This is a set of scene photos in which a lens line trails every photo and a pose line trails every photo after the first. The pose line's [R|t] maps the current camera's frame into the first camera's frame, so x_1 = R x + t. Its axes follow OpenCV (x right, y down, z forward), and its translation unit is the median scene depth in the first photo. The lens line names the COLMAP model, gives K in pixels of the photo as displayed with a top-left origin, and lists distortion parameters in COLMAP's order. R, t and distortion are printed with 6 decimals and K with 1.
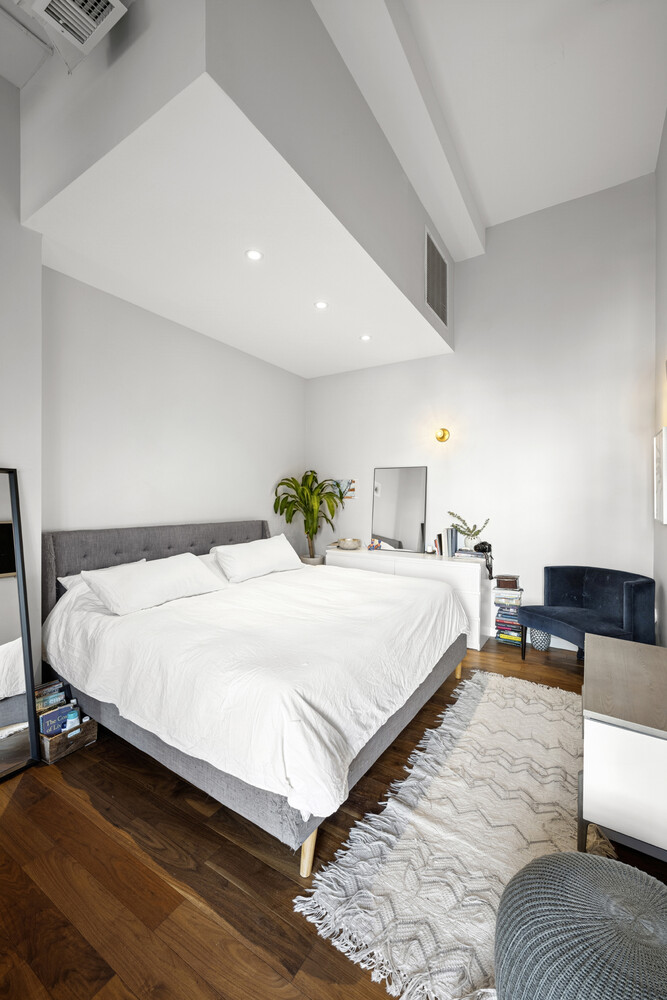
lens RADIAL K [[402.7, 0, 333.9], [0, 402.7, 499.1], [0, 0, 1]] dist [-0.000727, -0.000018]
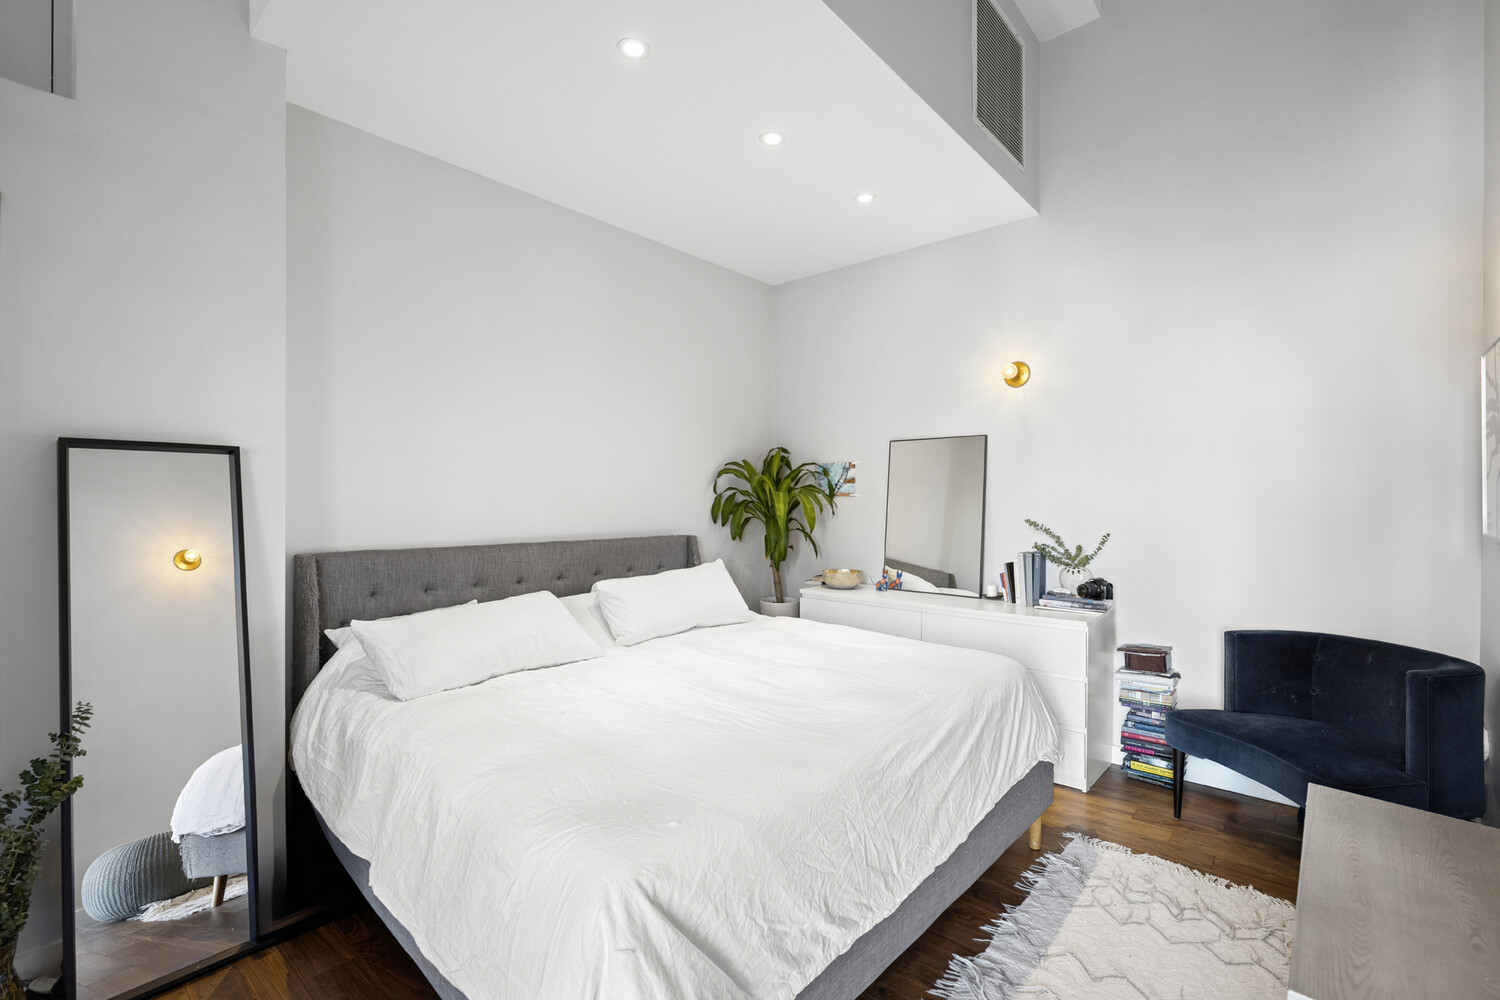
lens RADIAL K [[673.5, 0, 749.4], [0, 673.5, 502.4], [0, 0, 1]] dist [-0.001756, -0.000233]
pose [[0.987921, -0.004068, -0.154905, 0.081179], [0.004499, 0.999987, 0.002430, 0.006231], [0.154893, -0.003098, 0.987926, 0.103533]]
